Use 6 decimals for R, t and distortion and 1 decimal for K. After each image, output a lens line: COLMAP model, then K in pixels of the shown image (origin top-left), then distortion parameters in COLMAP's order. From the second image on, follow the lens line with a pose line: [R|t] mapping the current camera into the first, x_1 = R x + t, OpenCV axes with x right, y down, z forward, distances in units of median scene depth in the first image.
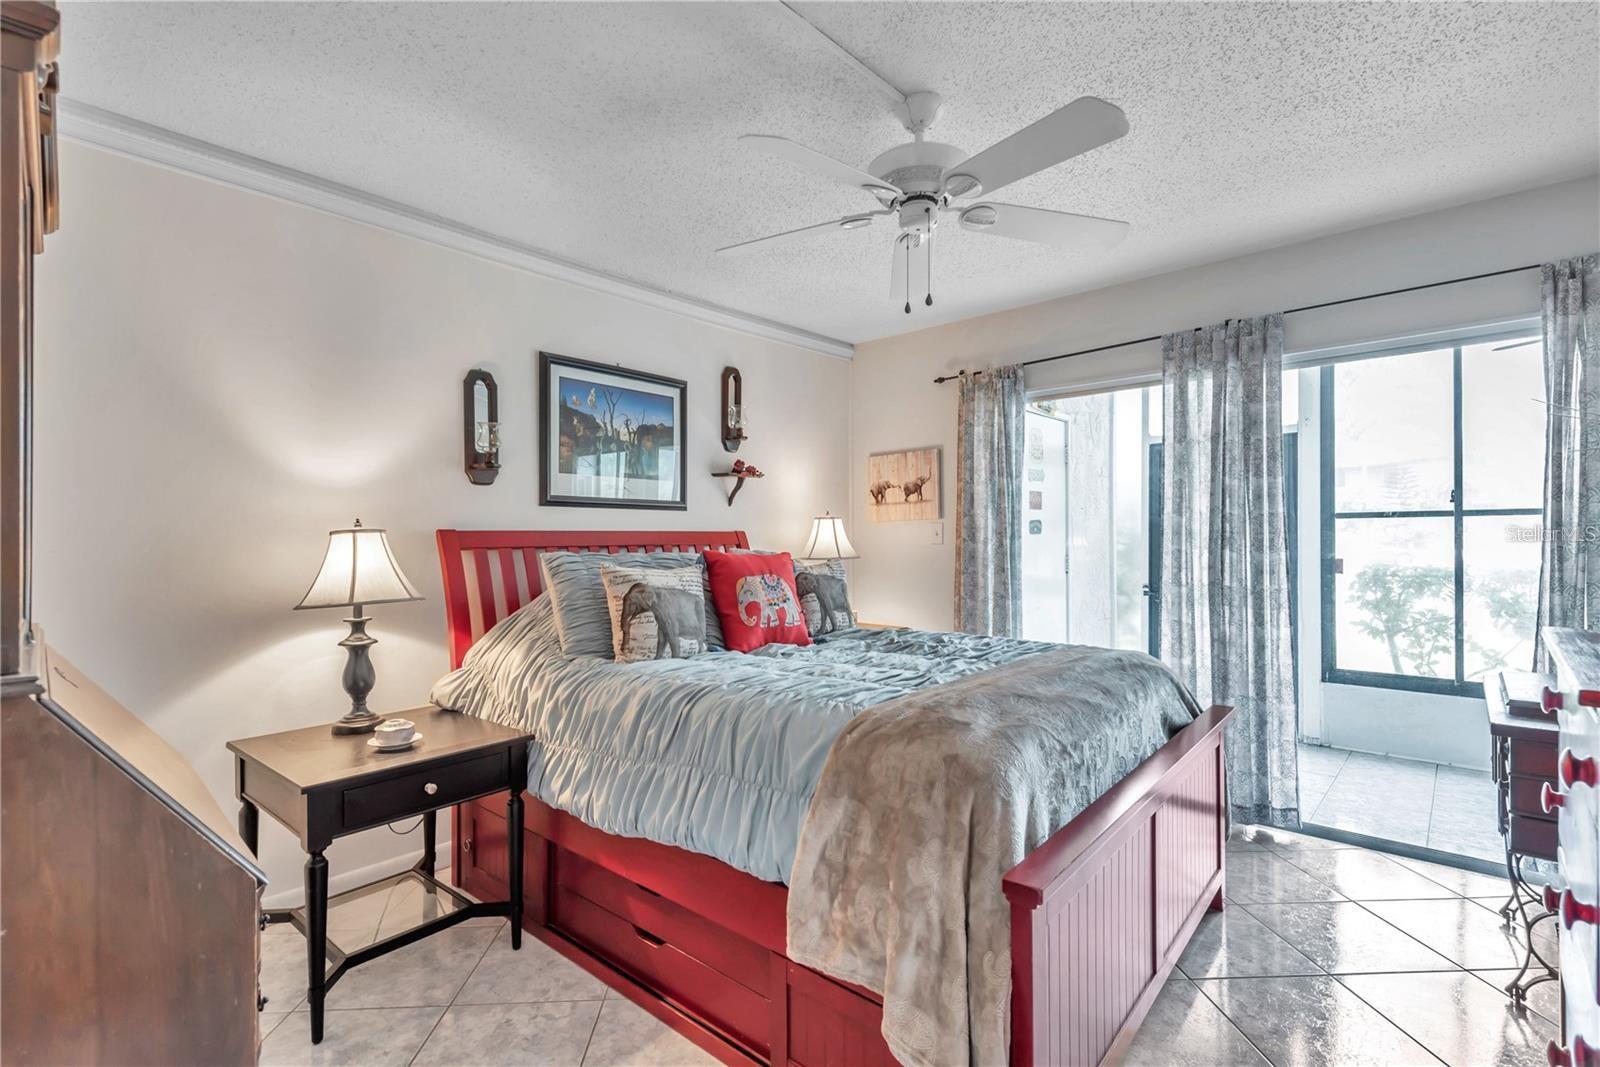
lens RADIAL K [[744.5, 0, 799.9], [0, 744.5, 538.9], [0, 0, 1]] dist [0.001855, 0.000157]
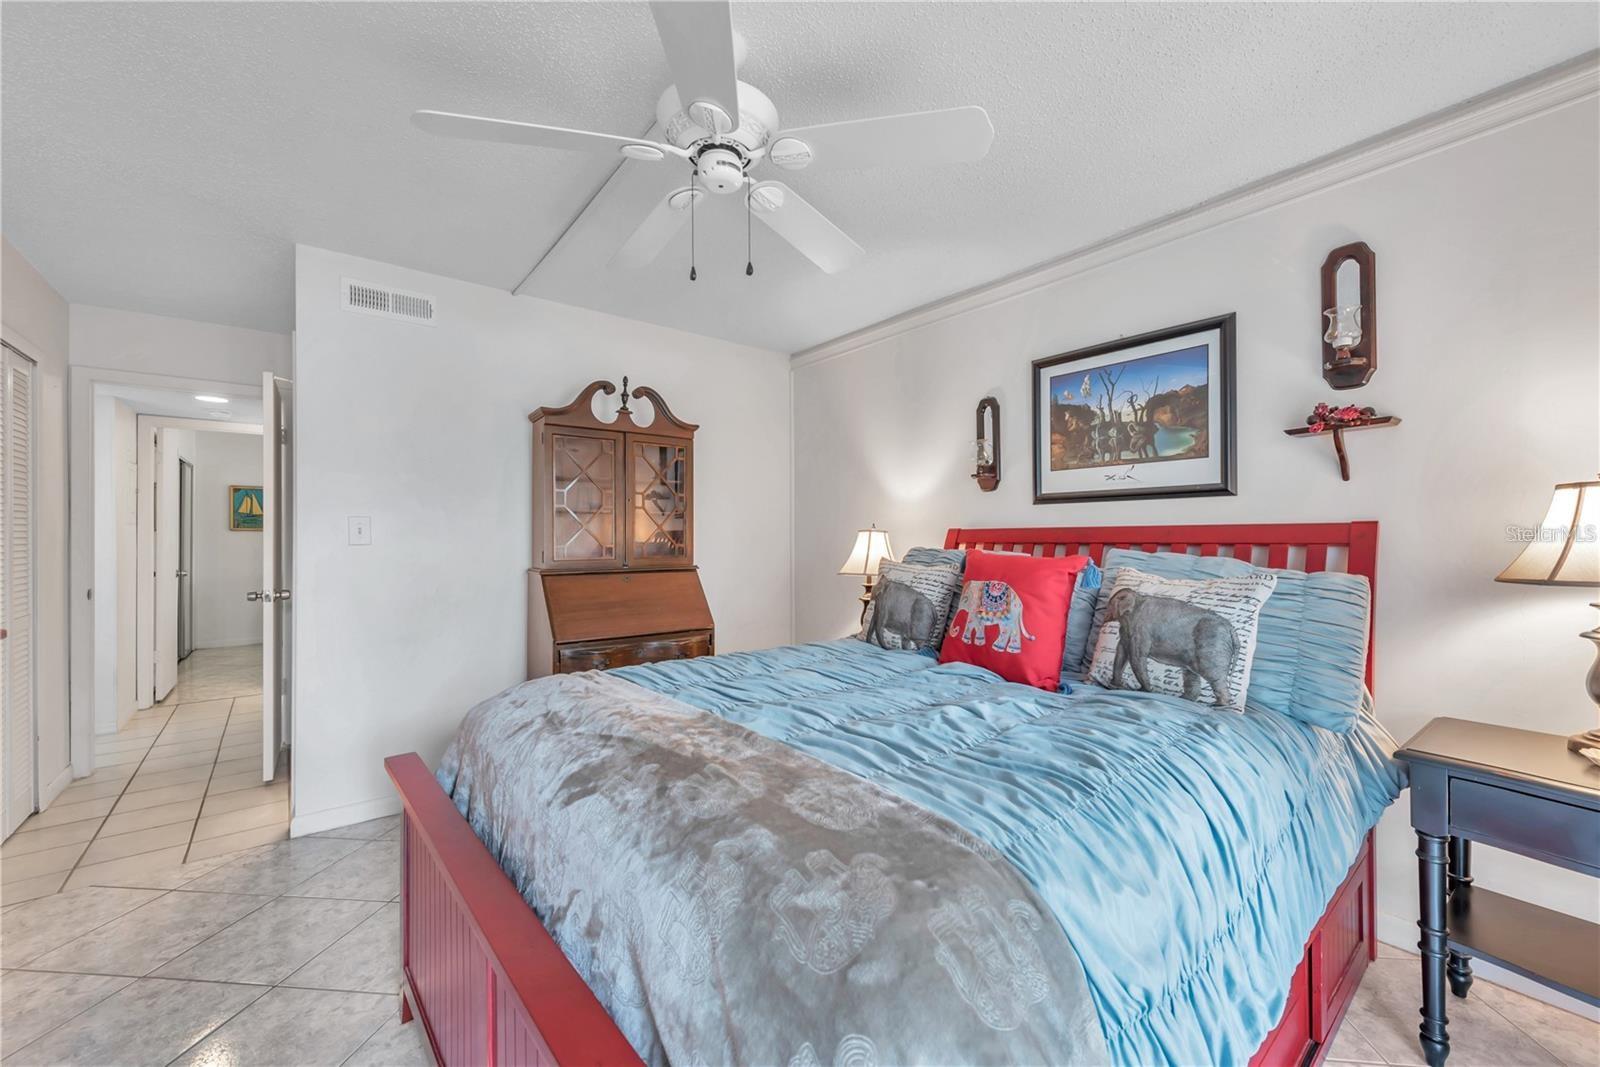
lens RADIAL K [[619.2, 0, 798.0], [0, 619.2, 532.8], [0, 0, 1]] dist [0.006620, -0.001708]
pose [[-0.174326, 0.003363, -0.984682, 0.582996], [0.009433, 0.999954, 0.001745, -0.007923], [0.984643, -0.008984, -0.174349, 0.802369]]
